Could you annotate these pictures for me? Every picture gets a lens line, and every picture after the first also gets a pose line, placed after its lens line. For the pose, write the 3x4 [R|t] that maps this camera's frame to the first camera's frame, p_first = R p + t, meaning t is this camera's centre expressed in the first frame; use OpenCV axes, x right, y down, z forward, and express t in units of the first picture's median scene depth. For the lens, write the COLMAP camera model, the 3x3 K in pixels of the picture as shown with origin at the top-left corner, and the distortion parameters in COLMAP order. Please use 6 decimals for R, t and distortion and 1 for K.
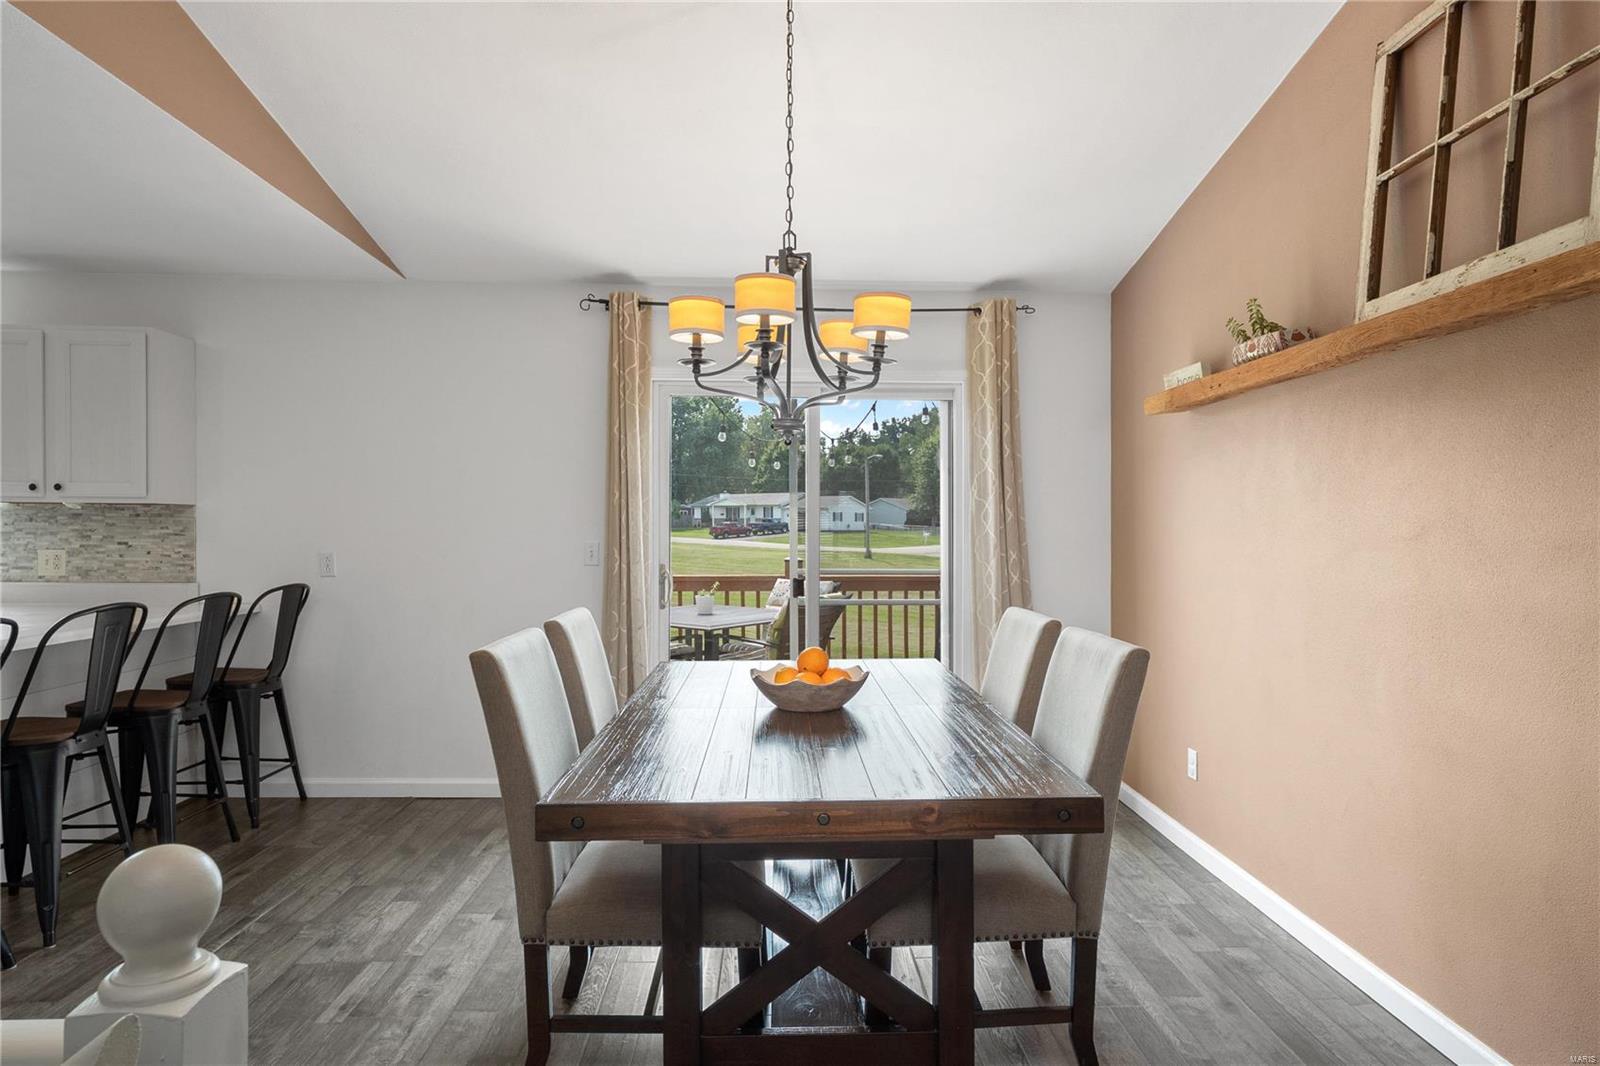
lens RADIAL K [[912.1, 0, 815.7], [0, 912.1, 539.1], [0, 0, 1]] dist [-0.000009, 0.000560]
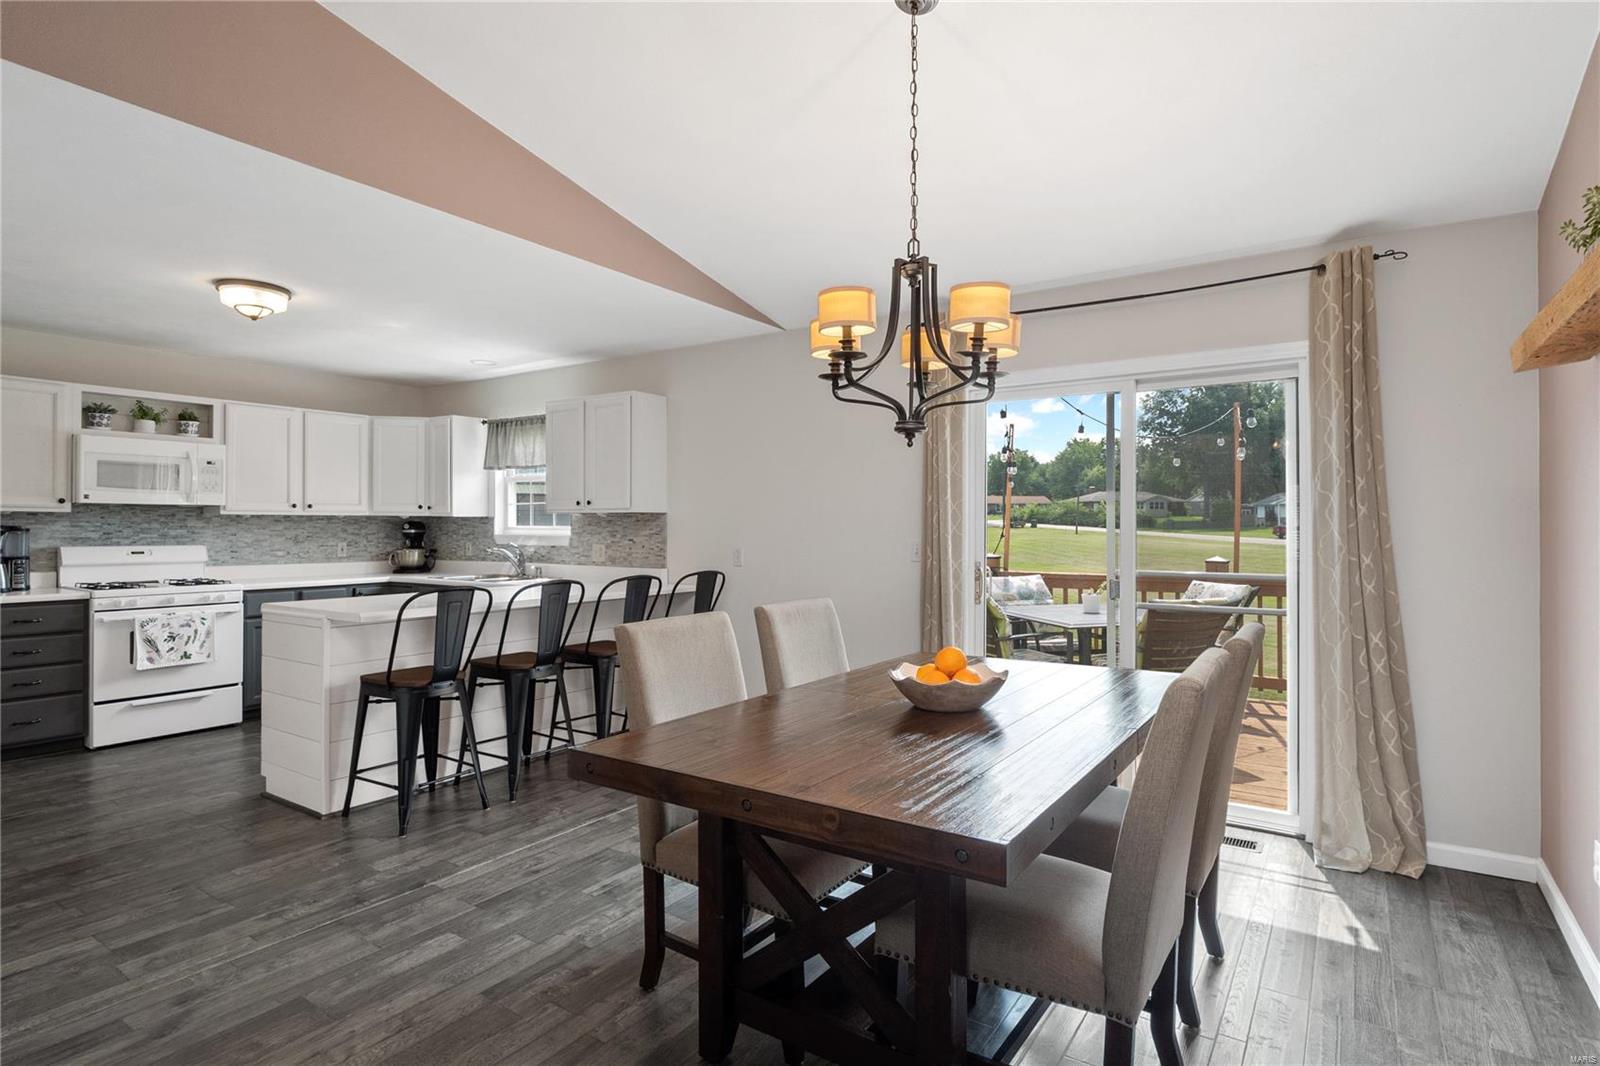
lens RADIAL K [[821.7, 0, 807.7], [0, 821.7, 530.8], [0, 0, 1]] dist [0.003315, -0.000466]
pose [[0.805846, -0.002586, -0.592120, 0.248470], [-0.002586, 0.999966, -0.007886, -0.000816], [0.592120, 0.007887, 0.805811, 0.110445]]
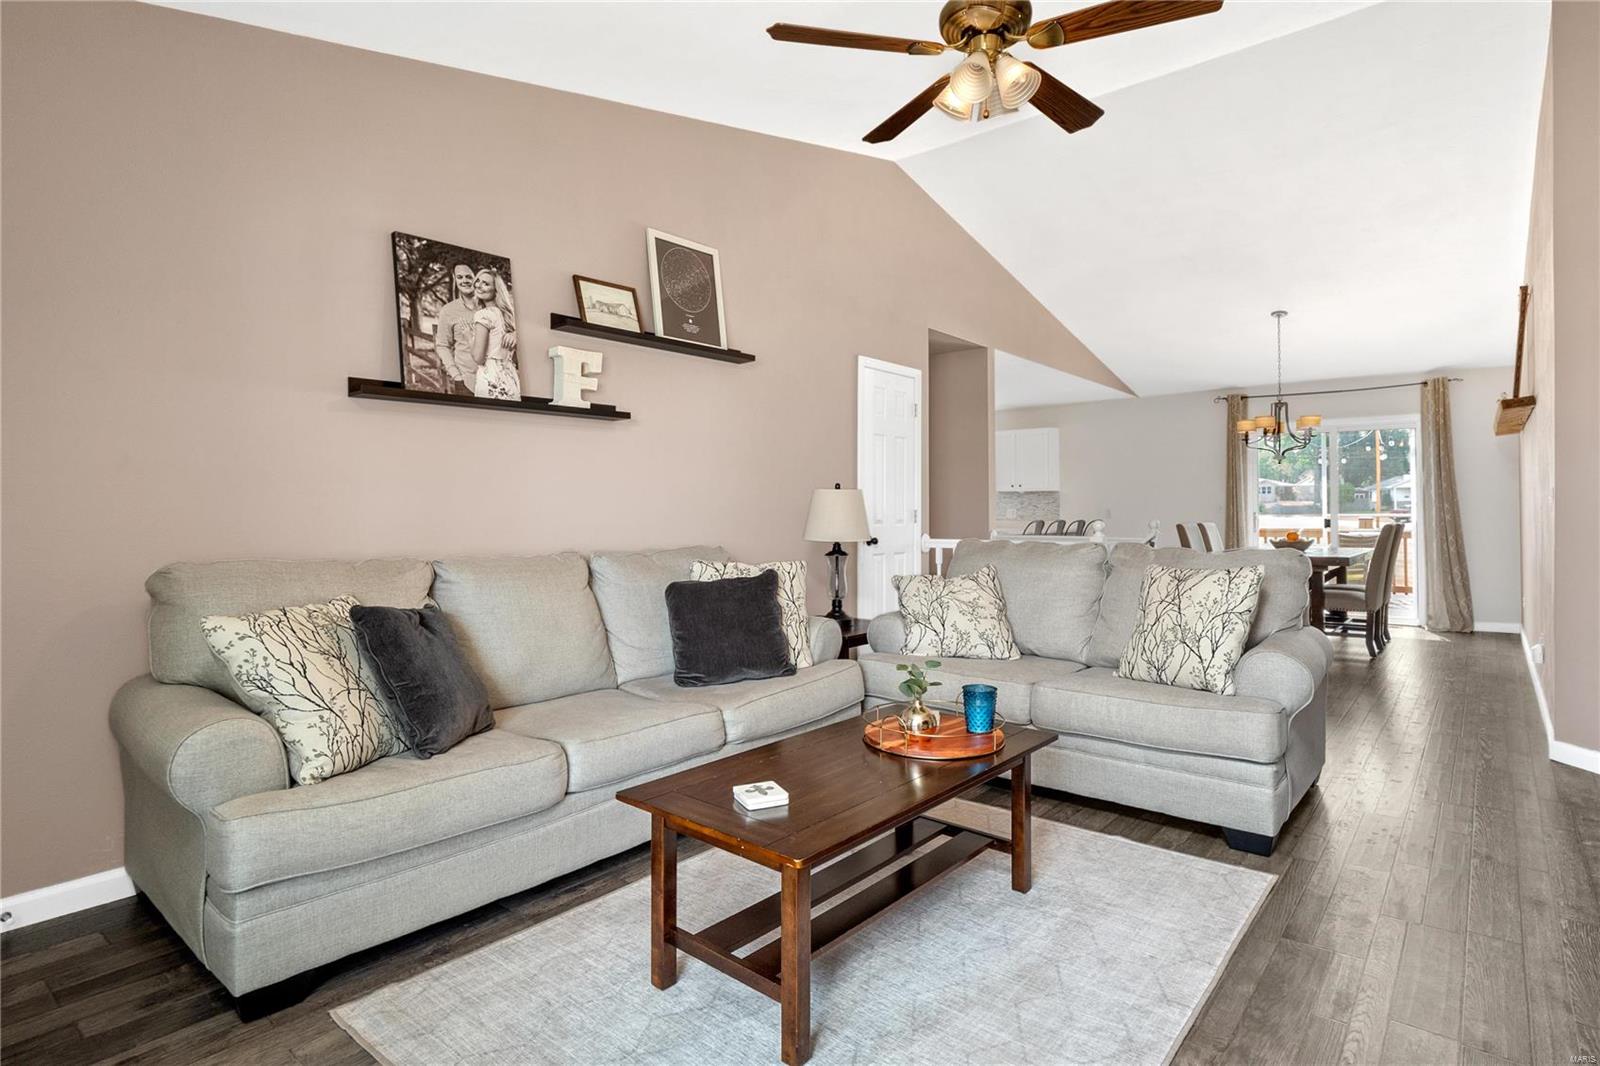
lens RADIAL K [[821.7, 0, 830.6], [0, 821.7, 507.6], [0, 0, 1]] dist [0.003315, -0.000466]
pose [[0.754238, -0.013273, -0.656467, 0.380315], [-0.000029, 0.999795, -0.020249, 0.058869], [0.656601, 0.015292, 0.754083, -1.231683]]
